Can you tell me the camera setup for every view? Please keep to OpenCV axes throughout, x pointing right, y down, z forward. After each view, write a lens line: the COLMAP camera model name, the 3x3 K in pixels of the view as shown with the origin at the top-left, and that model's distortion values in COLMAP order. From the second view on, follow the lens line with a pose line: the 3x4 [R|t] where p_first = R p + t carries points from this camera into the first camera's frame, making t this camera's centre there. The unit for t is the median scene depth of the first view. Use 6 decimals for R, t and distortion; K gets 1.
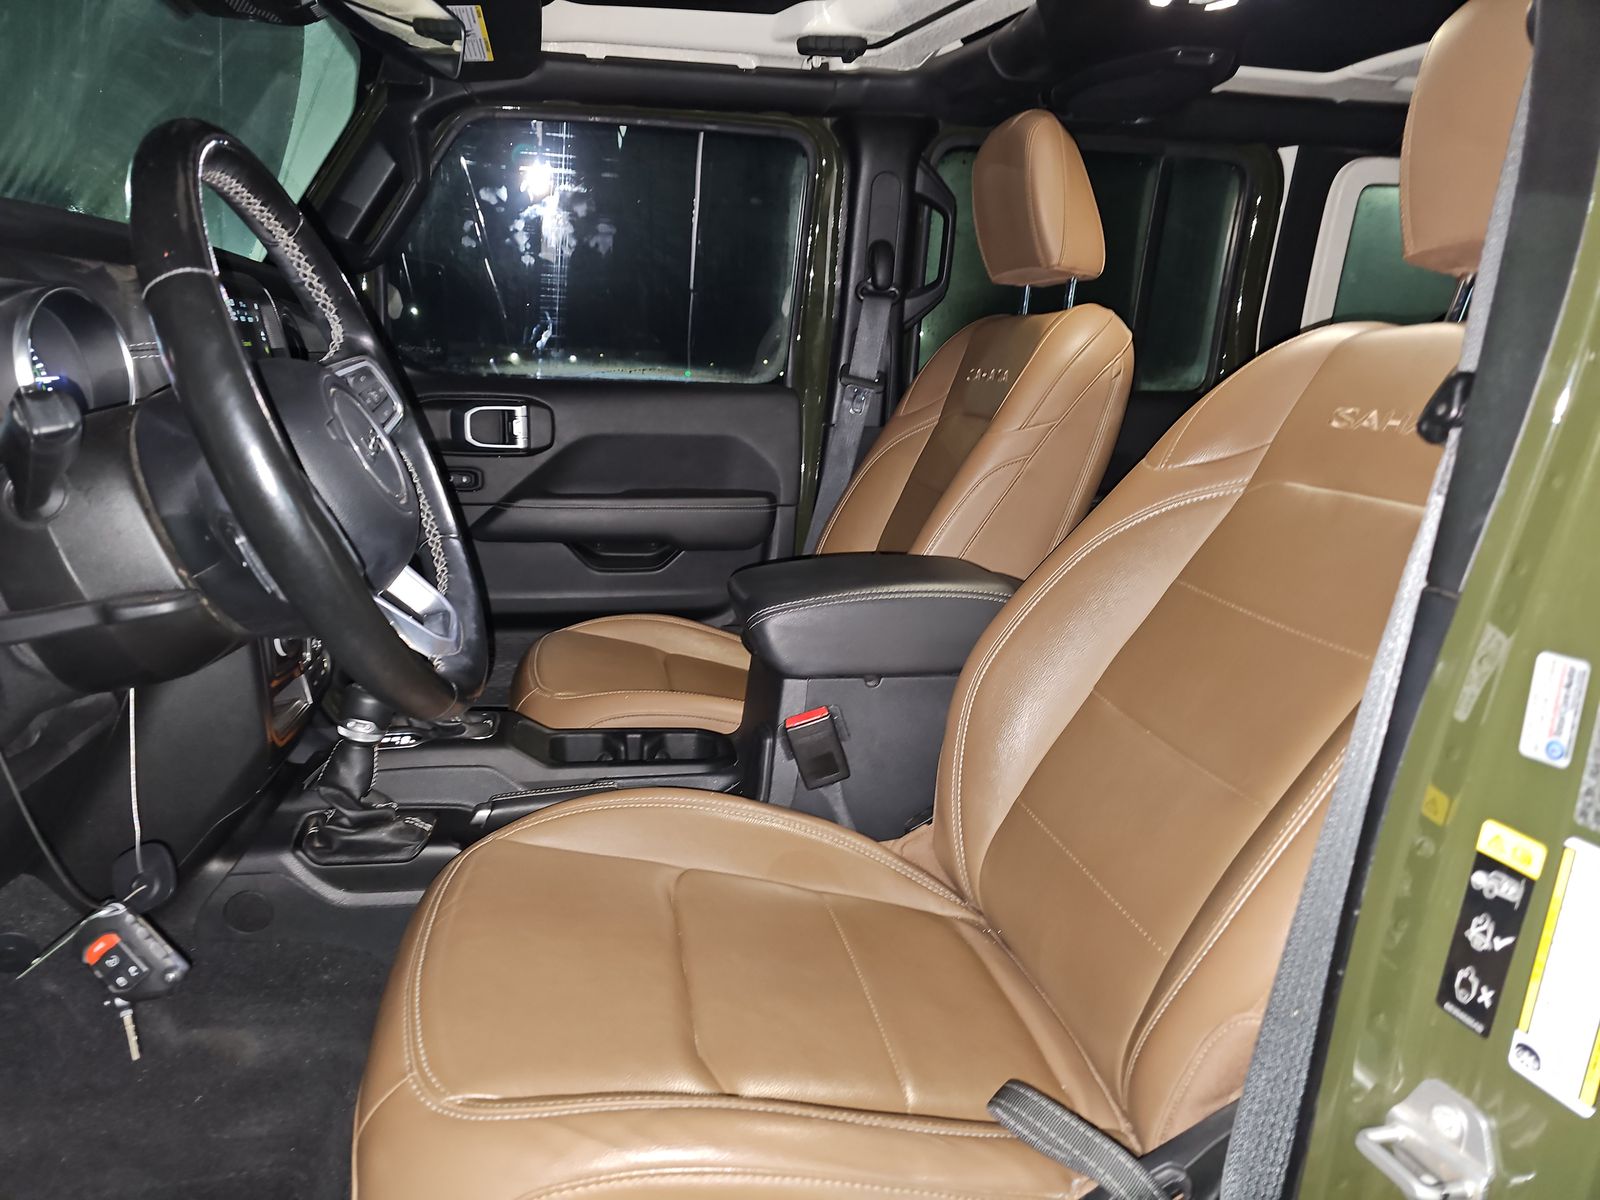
lens RADIAL K [[1002.4, 0, 793.8], [0, 1002.4, 588.7], [0, 0, 1]] dist [0.074273, -0.084437]
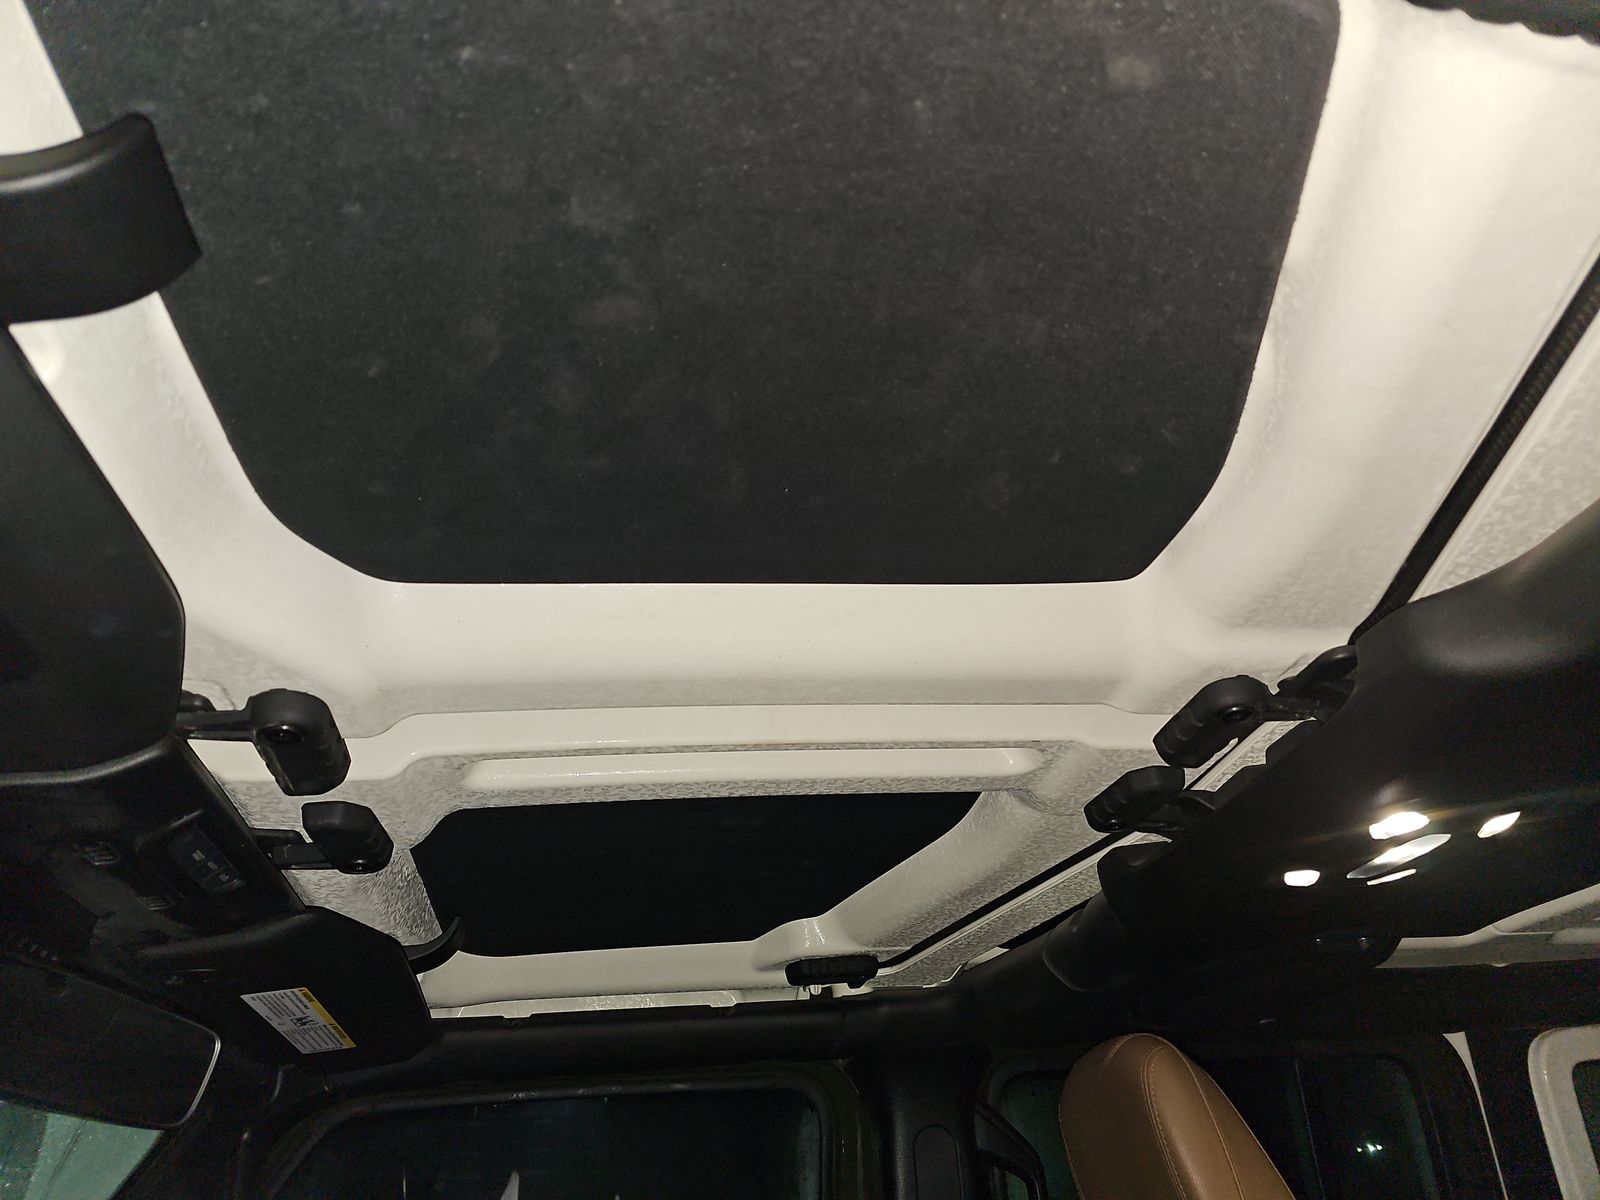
lens RADIAL K [[1002.4, 0, 793.8], [0, 1002.4, 588.7], [0, 0, 1]] dist [0.074273, -0.084437]
pose [[0.995334, -0.095129, 0.016119, 0.022914], [0.075880, 0.668591, -0.739749, -0.162158], [0.059594, 0.737521, 0.672690, 0.272887]]
